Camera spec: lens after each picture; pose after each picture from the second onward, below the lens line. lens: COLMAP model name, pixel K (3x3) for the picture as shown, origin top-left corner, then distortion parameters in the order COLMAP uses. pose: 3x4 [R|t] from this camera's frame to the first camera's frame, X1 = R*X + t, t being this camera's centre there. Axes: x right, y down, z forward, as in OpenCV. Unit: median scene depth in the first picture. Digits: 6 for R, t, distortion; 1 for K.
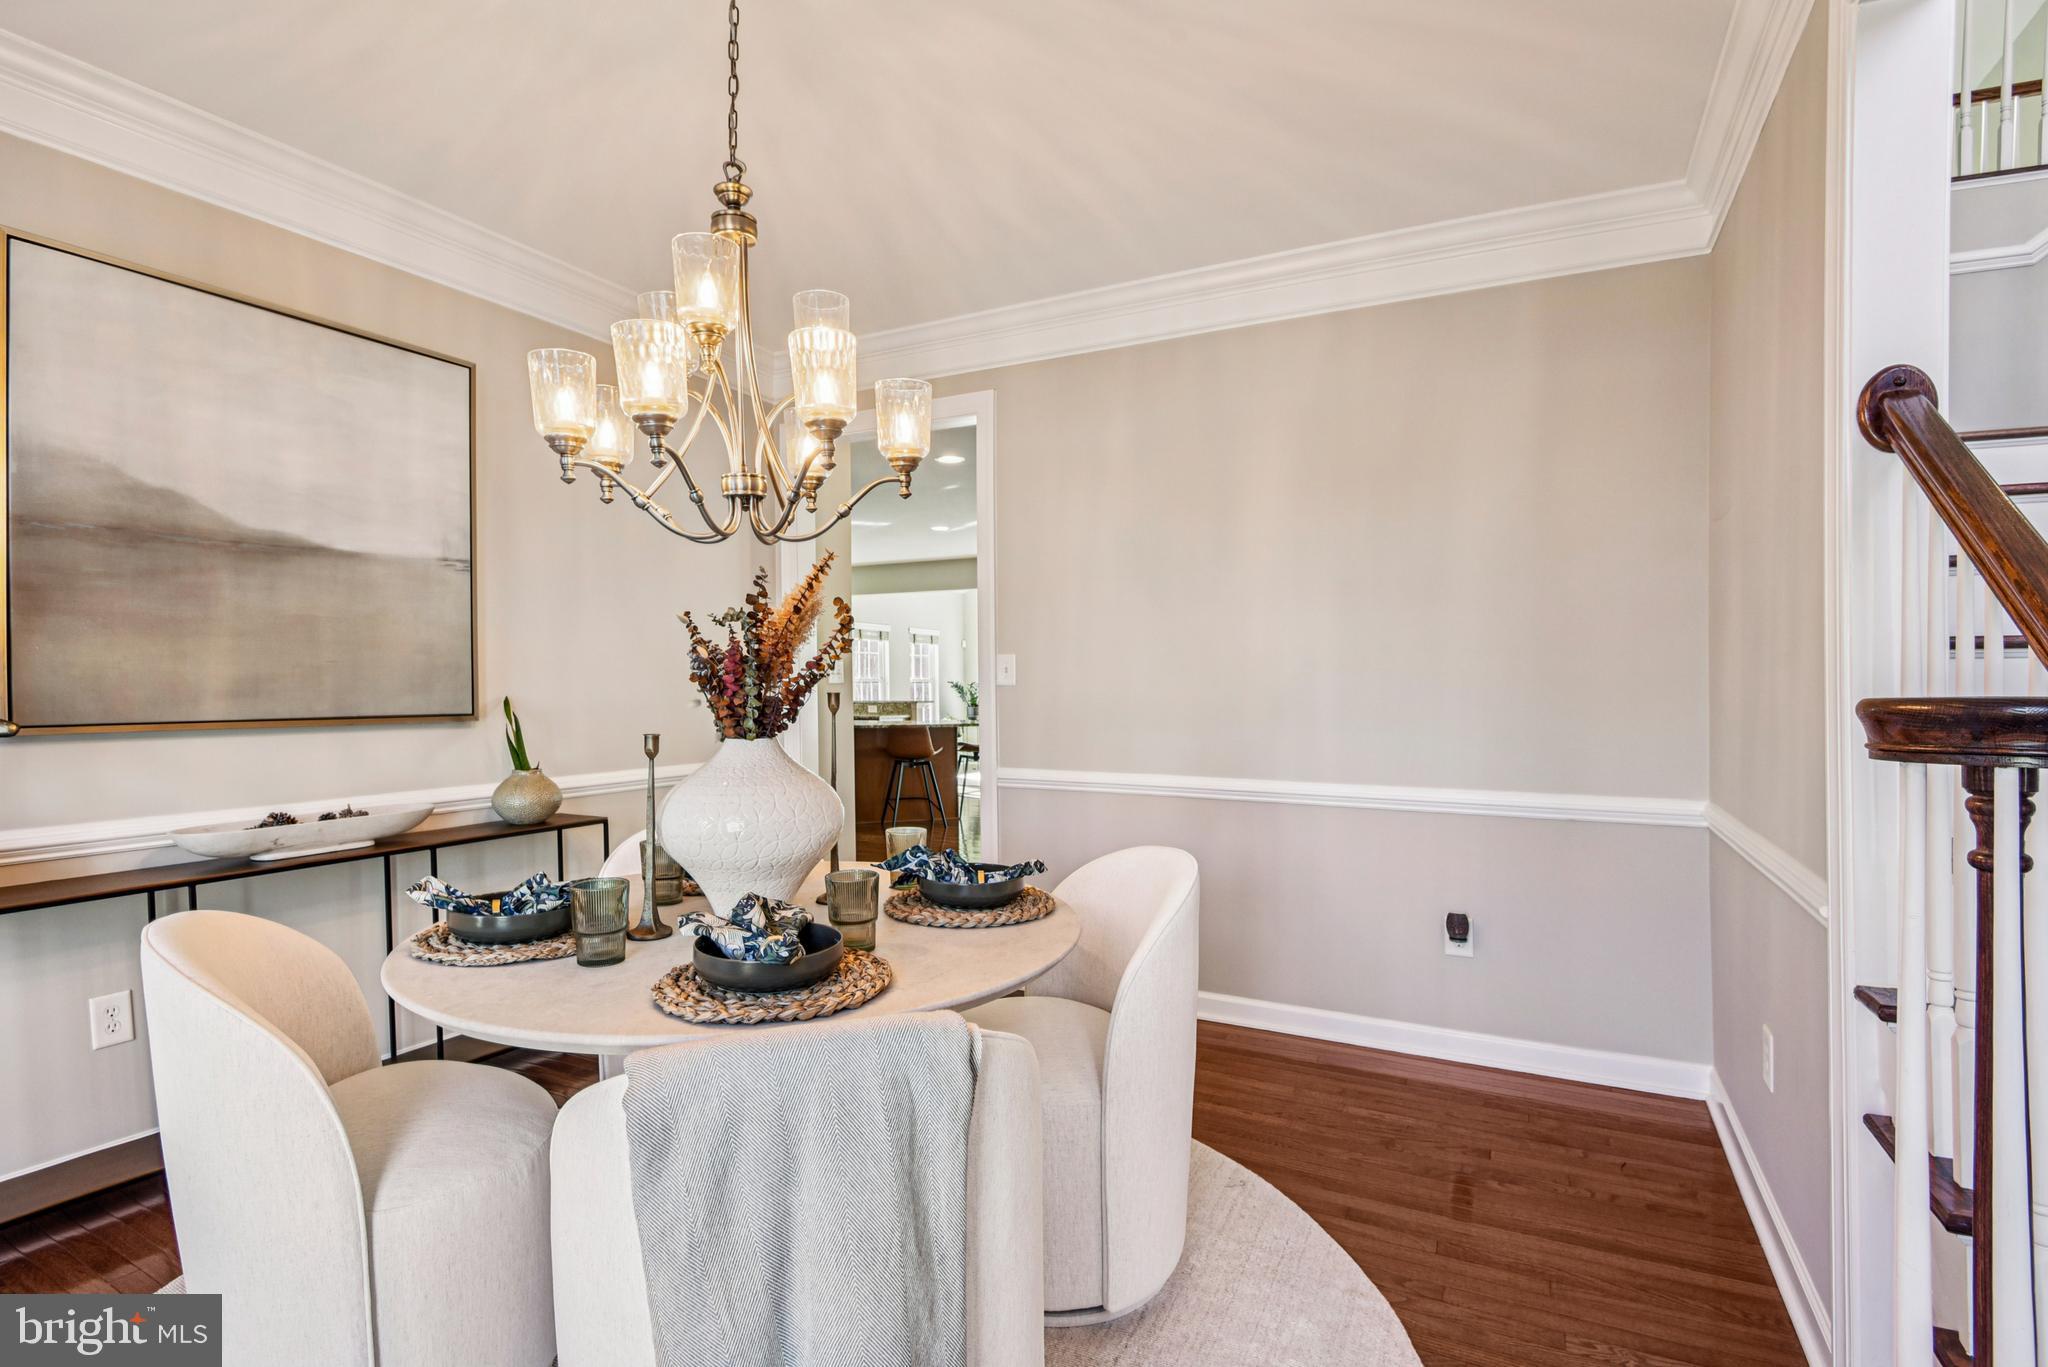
lens RADIAL K [[971.3, 0, 1036.6], [0, 971.3, 679.5], [0, 0, 1]] dist [-0.039002, -0.001712]
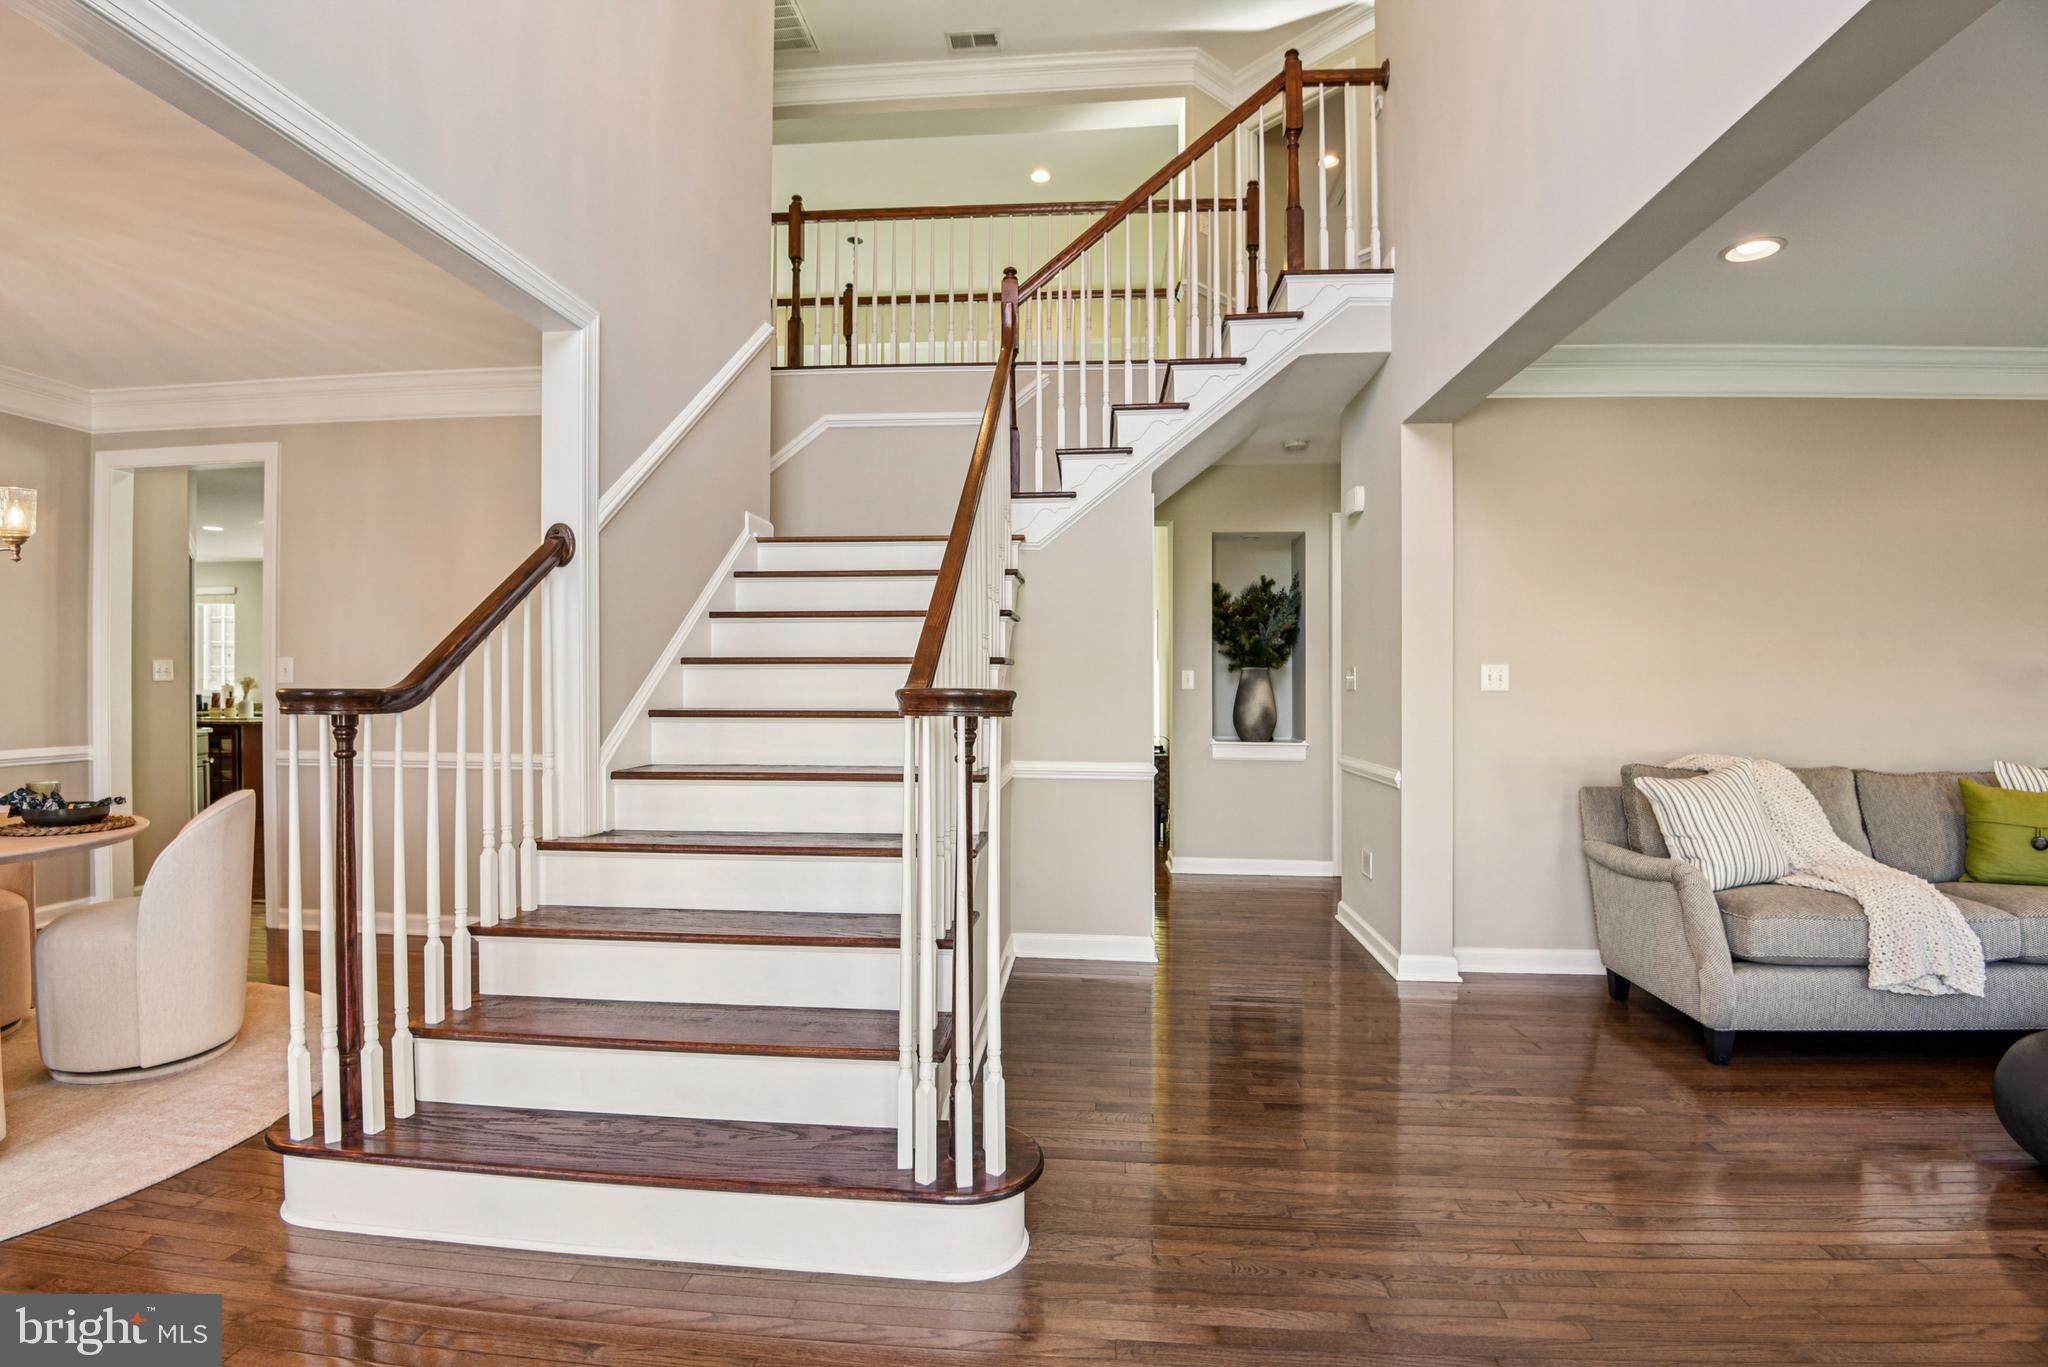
lens RADIAL K [[971.3, 0, 1018.8], [0, 971.3, 668.1], [0, 0, 1]] dist [-0.039002, -0.001712]
pose [[0.930237, 0.007710, 0.366878, 1.365297], [-0.004662, 0.999947, -0.009194, -0.021129], [-0.366930, 0.006842, 0.930224, -1.595376]]
